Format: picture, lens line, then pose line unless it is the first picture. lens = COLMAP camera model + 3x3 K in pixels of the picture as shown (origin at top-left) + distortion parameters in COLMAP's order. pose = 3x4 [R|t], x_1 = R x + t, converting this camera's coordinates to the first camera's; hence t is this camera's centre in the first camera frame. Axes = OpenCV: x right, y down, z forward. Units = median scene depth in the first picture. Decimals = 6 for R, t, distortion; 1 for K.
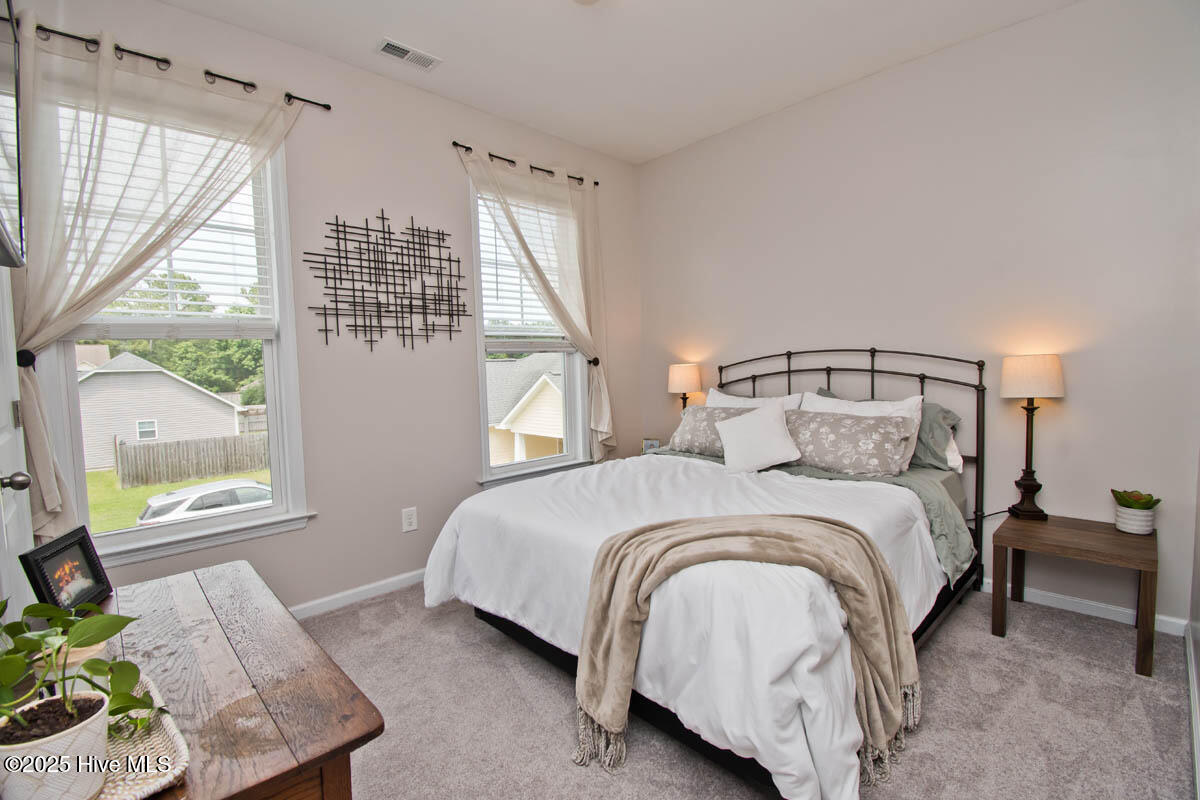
lens RADIAL K [[535.9, 0, 600.0], [0, 535.9, 400.0], [0, 0, 1]] dist [0.020940, -0.027111]
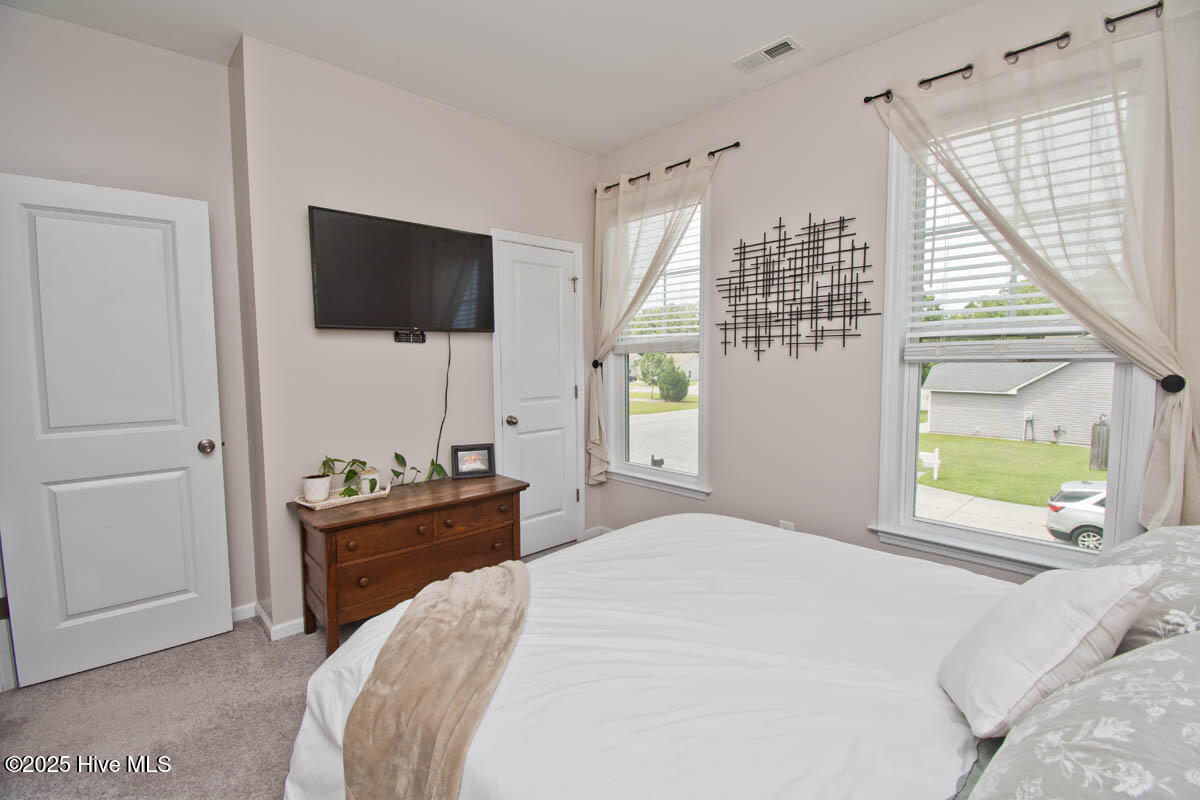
lens RADIAL K [[535.9, 0, 600.0], [0, 535.9, 400.0], [0, 0, 1]] dist [0.020940, -0.027111]
pose [[-0.015673, 0.097728, -0.995090, 0.608725], [-0.063582, 0.993100, 0.098534, -0.094690], [0.997854, 0.064814, -0.009351, 0.683683]]
